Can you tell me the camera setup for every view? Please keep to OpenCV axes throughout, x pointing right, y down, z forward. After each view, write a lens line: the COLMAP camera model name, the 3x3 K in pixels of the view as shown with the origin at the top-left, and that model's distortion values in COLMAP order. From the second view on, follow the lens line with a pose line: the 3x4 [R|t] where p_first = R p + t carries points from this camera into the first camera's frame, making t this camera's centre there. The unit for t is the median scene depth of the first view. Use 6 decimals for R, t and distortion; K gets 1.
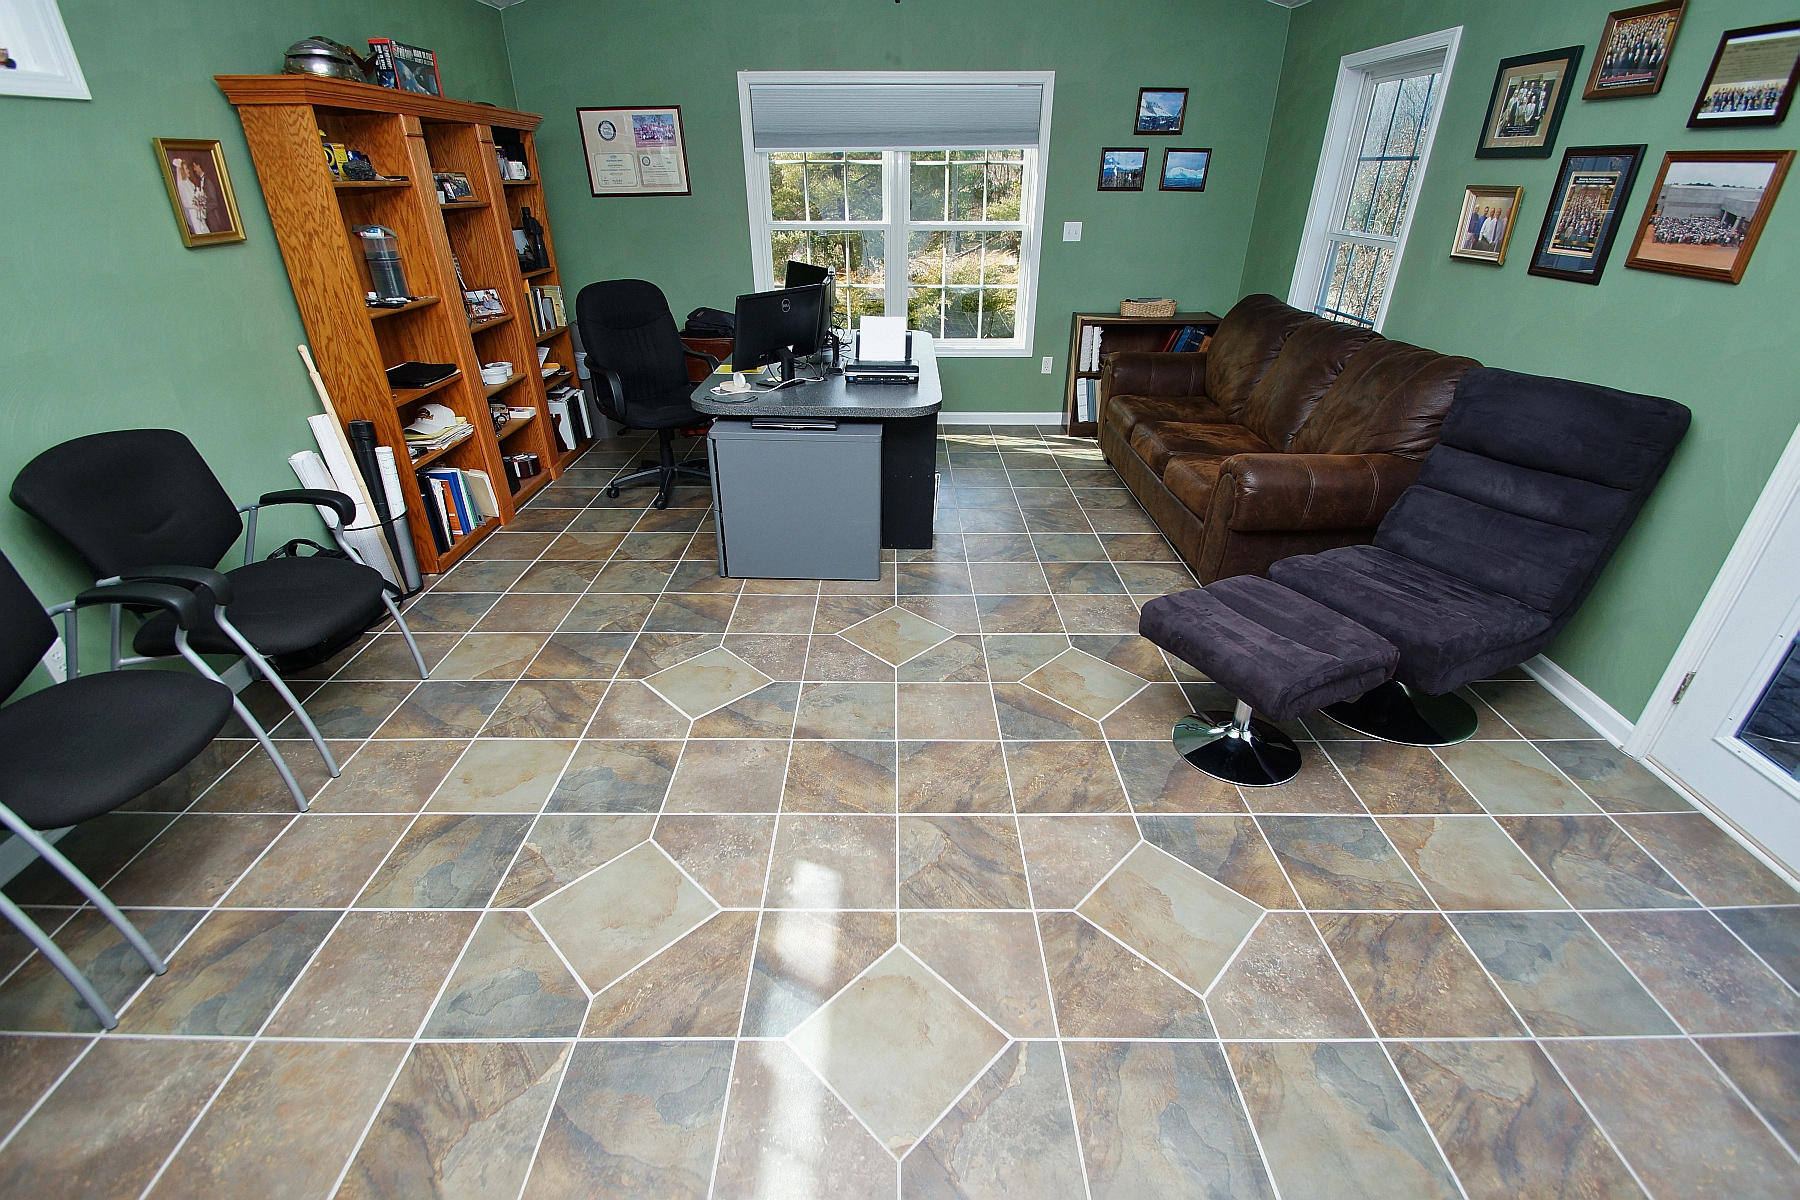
lens RADIAL K [[795.7, 0, 894.5], [0, 795.7, 612.8], [0, 0, 1]] dist [0.017055, -0.017912]
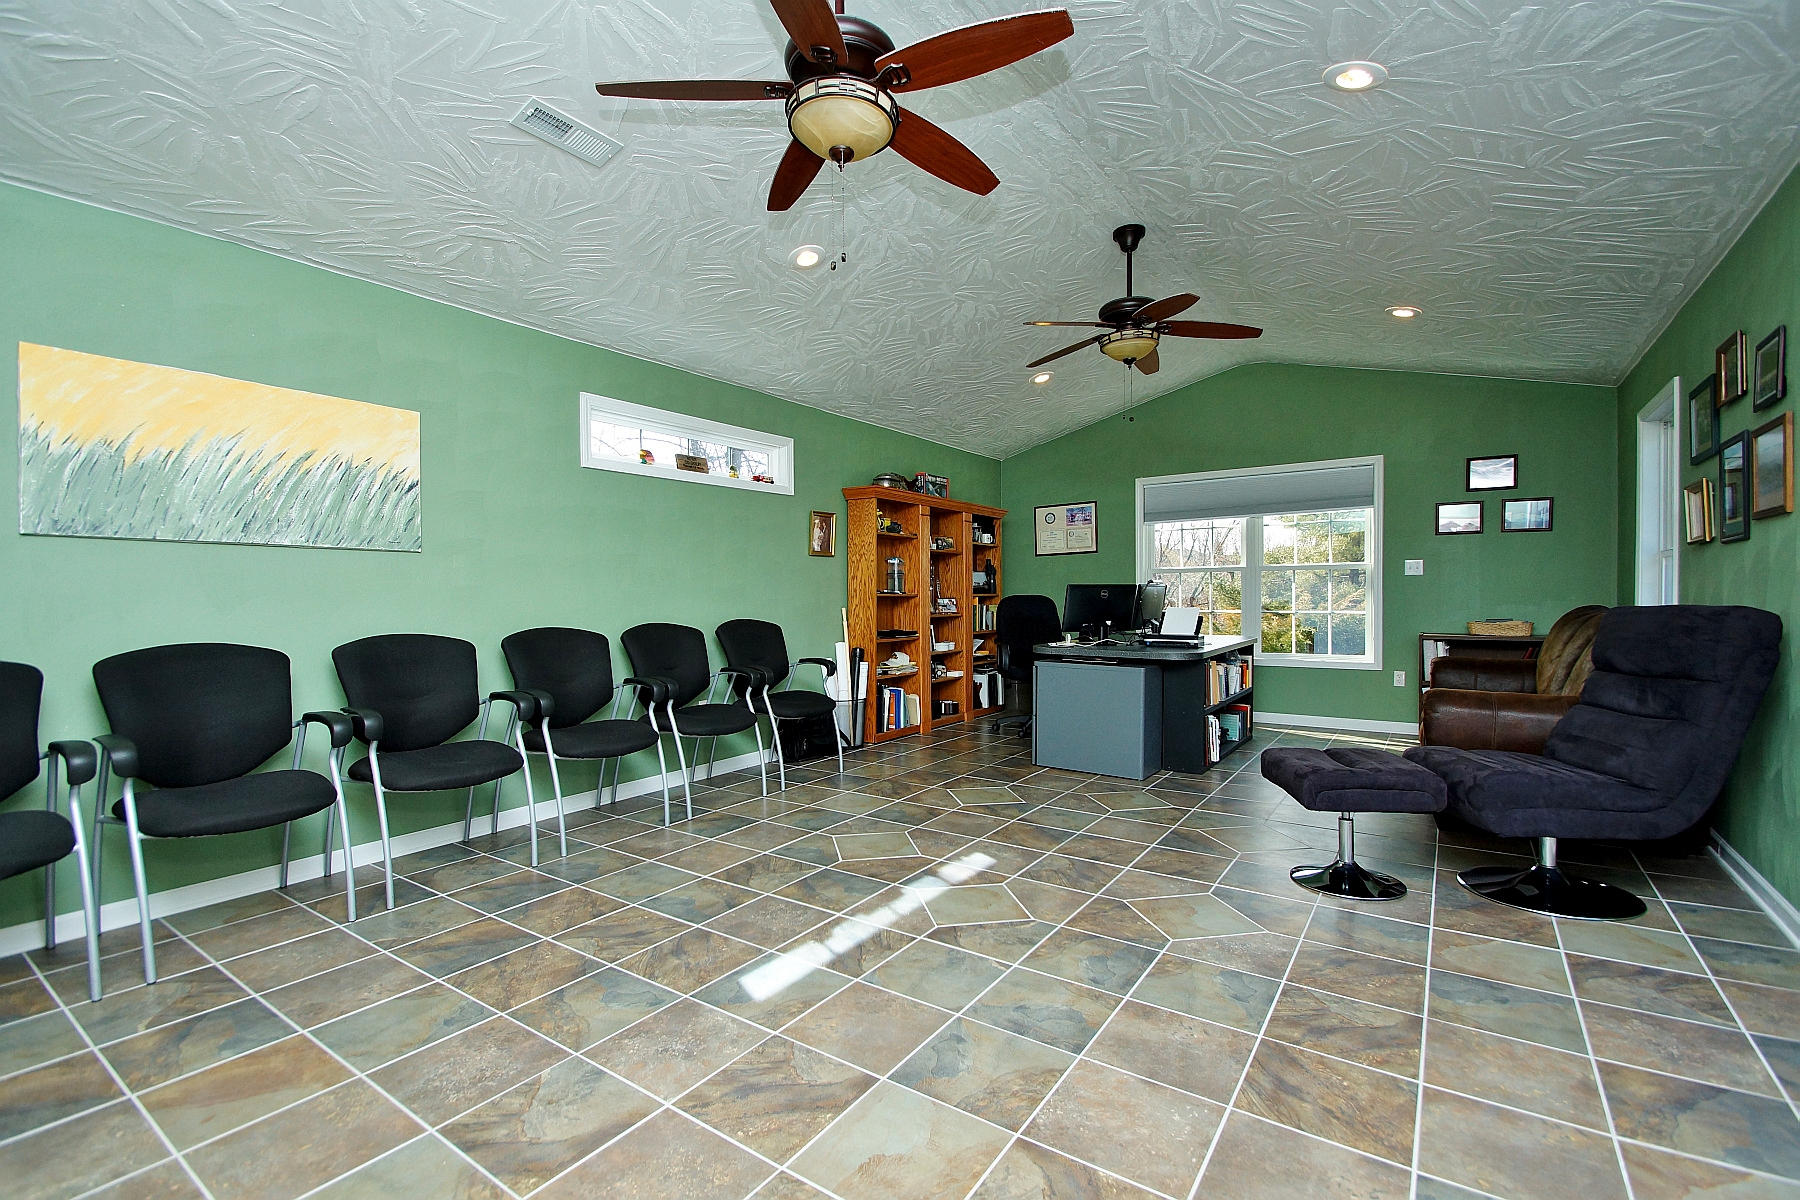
lens RADIAL K [[795.7, 0, 894.5], [0, 795.7, 612.8], [0, 0, 1]] dist [0.017055, -0.017912]
pose [[0.819134, 0.004186, -0.573587, 0.371892], [-0.266054, 0.888673, -0.373464, 0.292250], [0.508168, 0.458522, 0.729056, -0.268117]]
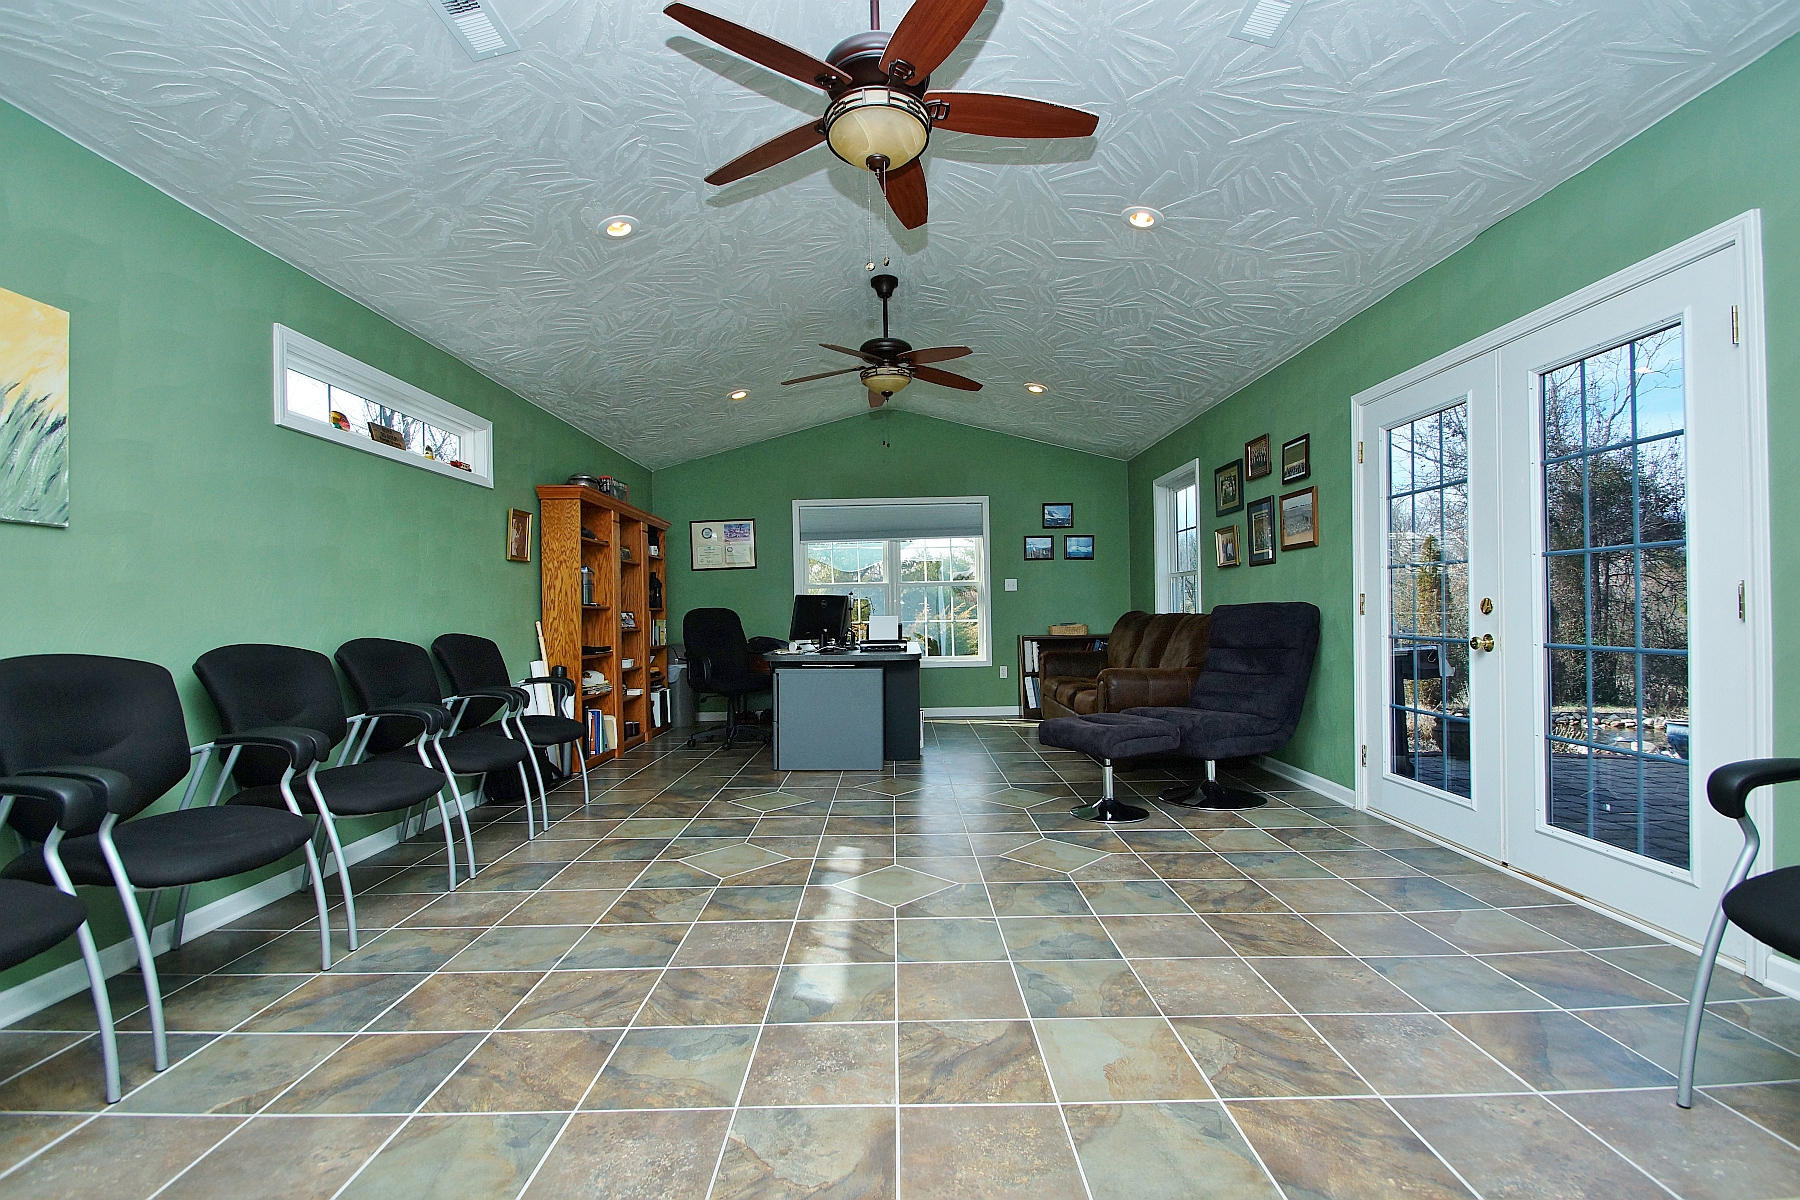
lens RADIAL K [[795.7, 0, 894.5], [0, 795.7, 612.8], [0, 0, 1]] dist [0.017055, -0.017912]
pose [[0.999803, -0.019841, -0.000039, 0.006936], [0.017399, 0.877660, -0.478969, 0.379156], [0.009538, 0.478874, 0.877832, -0.386285]]
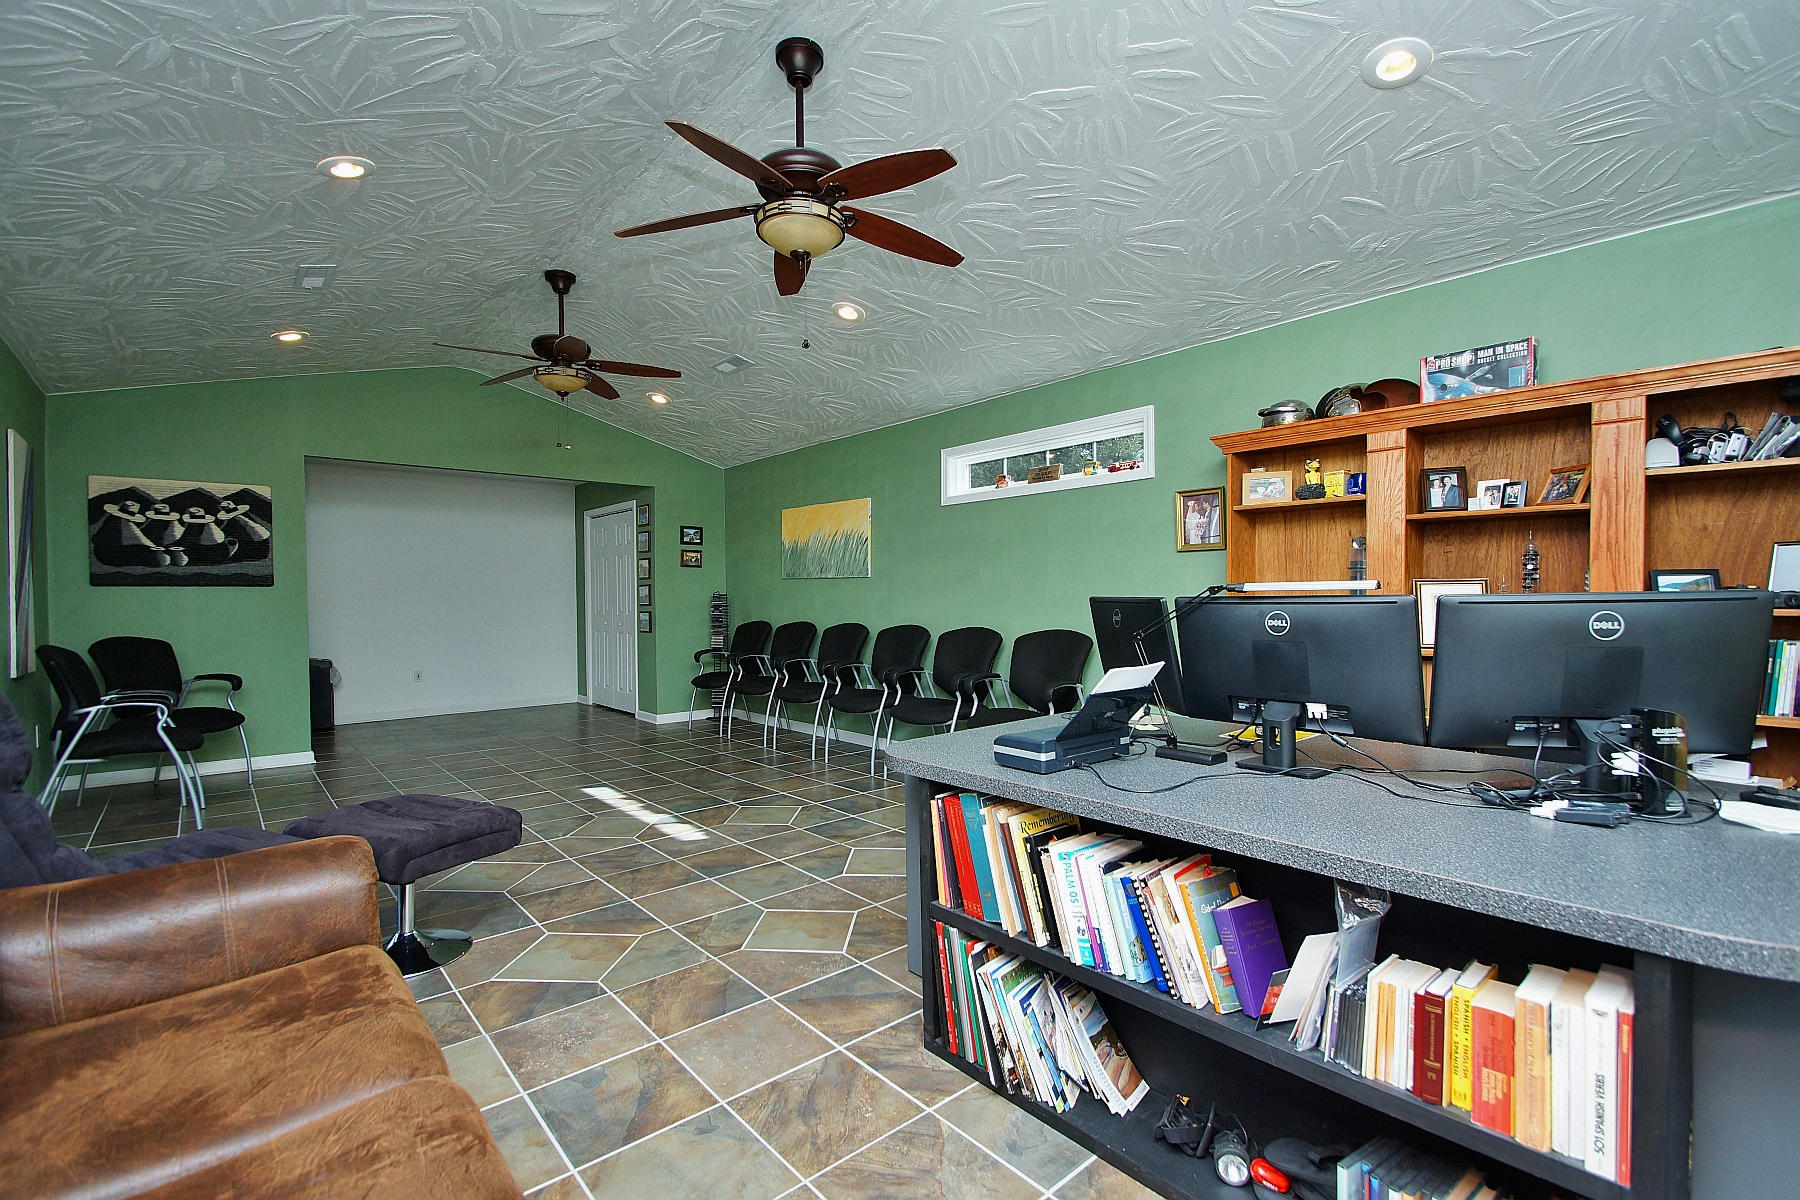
lens RADIAL K [[784.8, 0, 889.1], [0, 784.8, 603.7], [0, 0, 1]] dist [0.014213, -0.016856]
pose [[-0.759363, 0.011531, -0.650565, 0.407118], [-0.306225, 0.875858, 0.372960, -0.533835], [0.574103, 0.482432, -0.661563, 1.207905]]
